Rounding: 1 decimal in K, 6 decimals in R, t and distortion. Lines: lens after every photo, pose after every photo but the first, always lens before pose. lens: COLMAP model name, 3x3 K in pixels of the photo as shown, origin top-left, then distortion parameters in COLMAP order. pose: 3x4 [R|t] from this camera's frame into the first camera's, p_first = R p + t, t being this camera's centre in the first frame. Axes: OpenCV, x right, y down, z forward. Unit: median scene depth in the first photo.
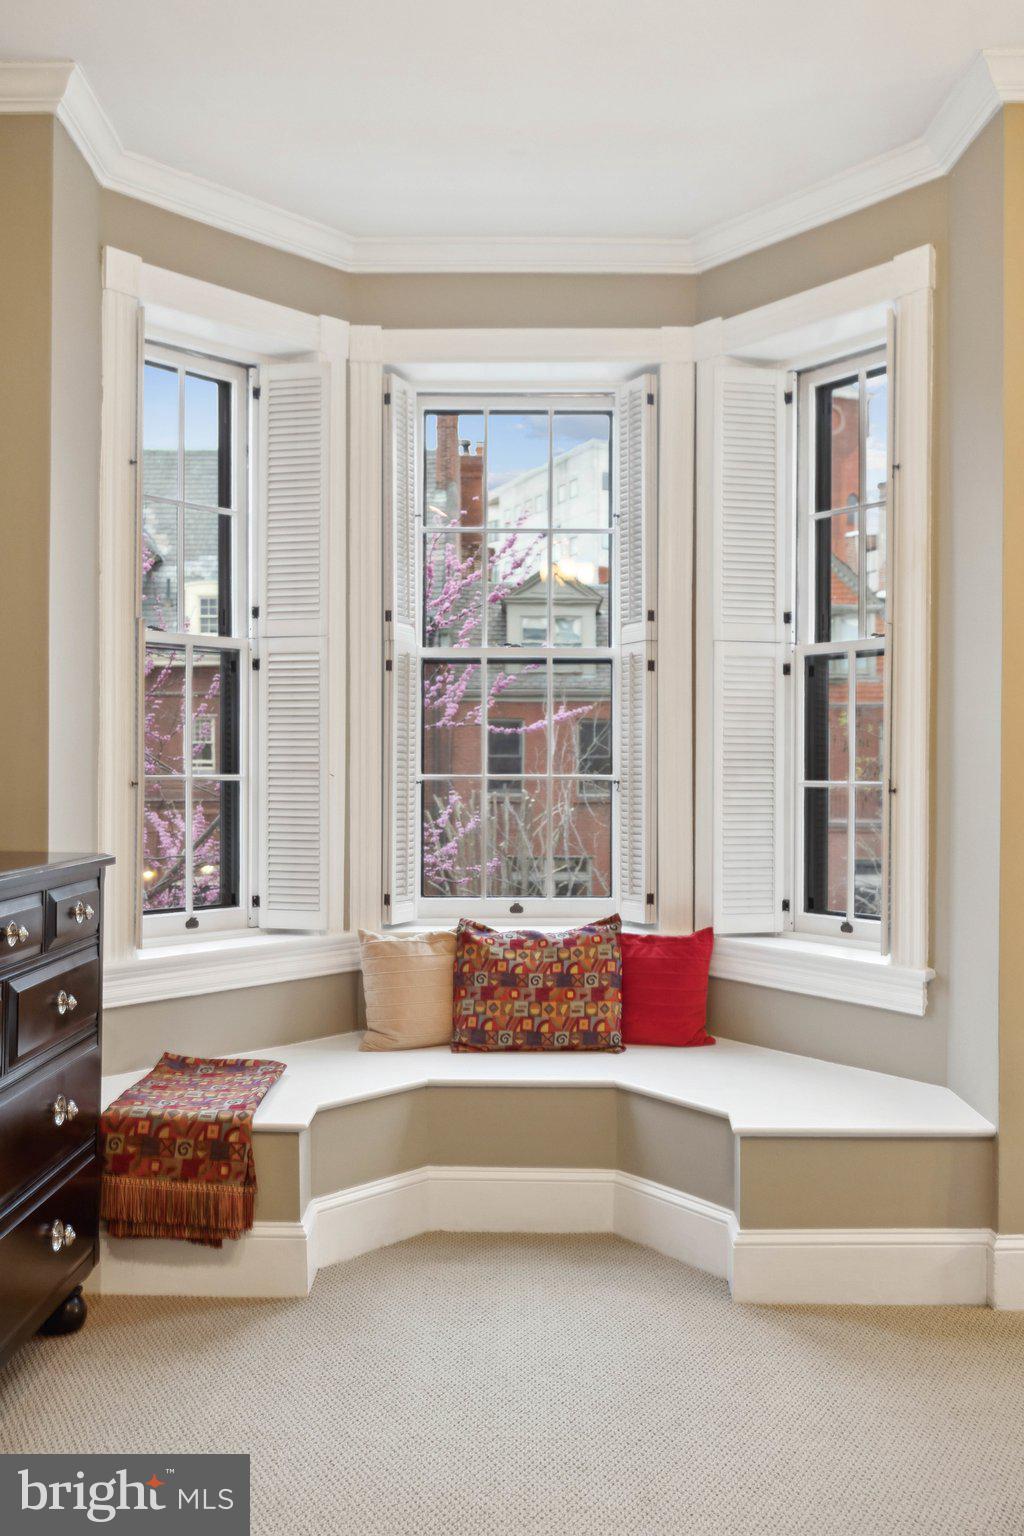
lens RADIAL K [[1352.9, 0, 513.7], [0, 1352.9, 771.8], [0, 0, 1]] dist [0.048875, 0.011314]
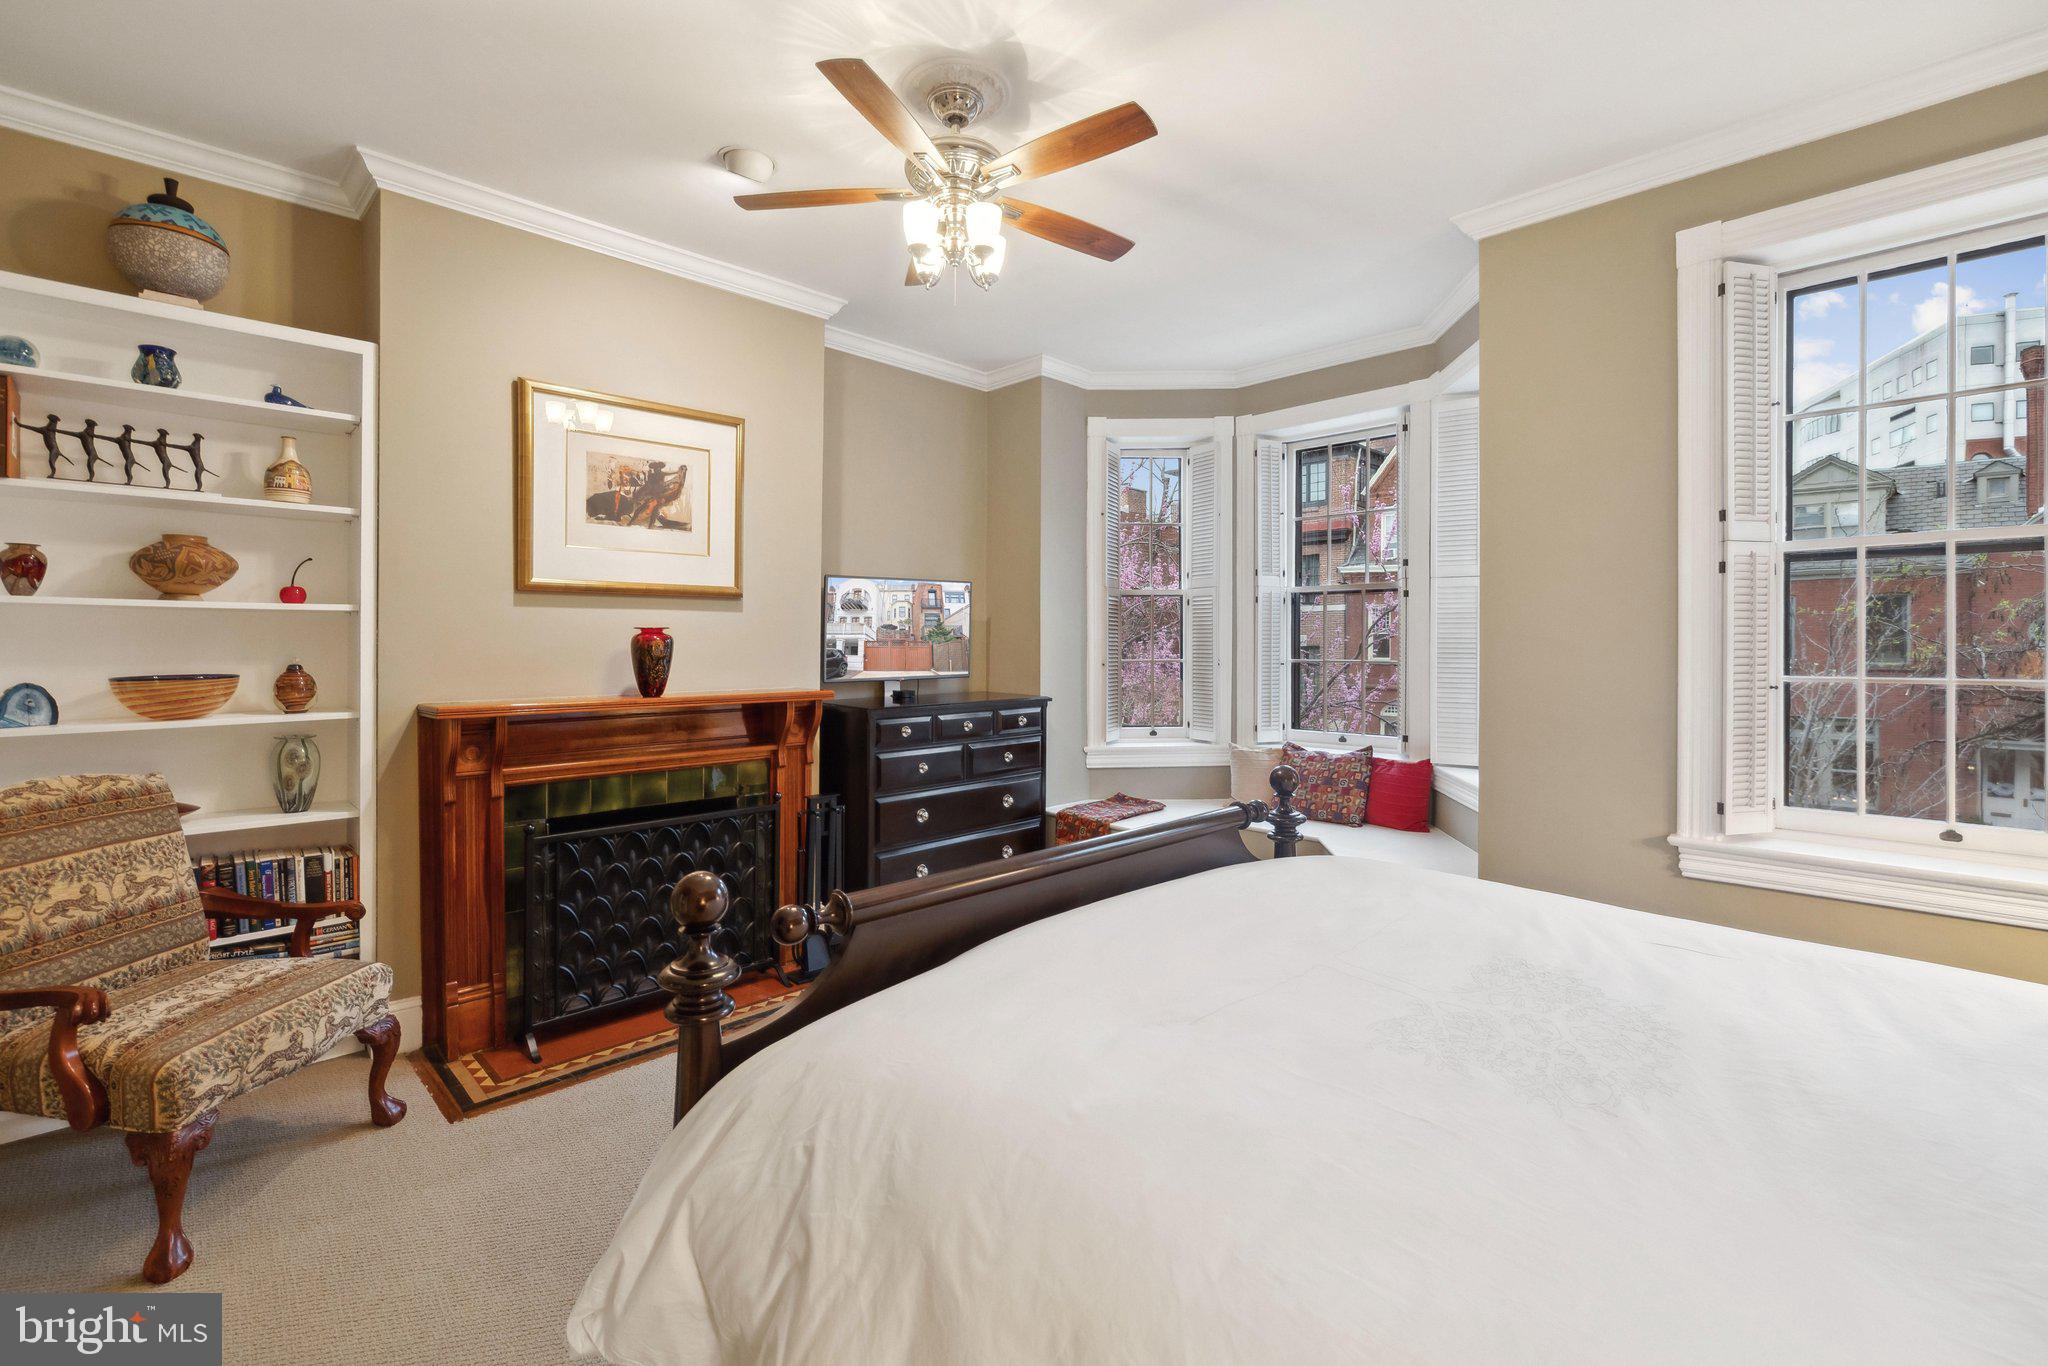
lens RADIAL K [[886.5, 0, 1041.4], [0, 886.5, 654.3], [0, 0, 1]] dist [-0.001322, -0.000226]
pose [[0.714757, 0.004116, -0.699360, 0.547060], [0.001587, 0.999971, 0.007508, -0.015119], [0.699371, -0.006476, 0.714730, -0.052238]]
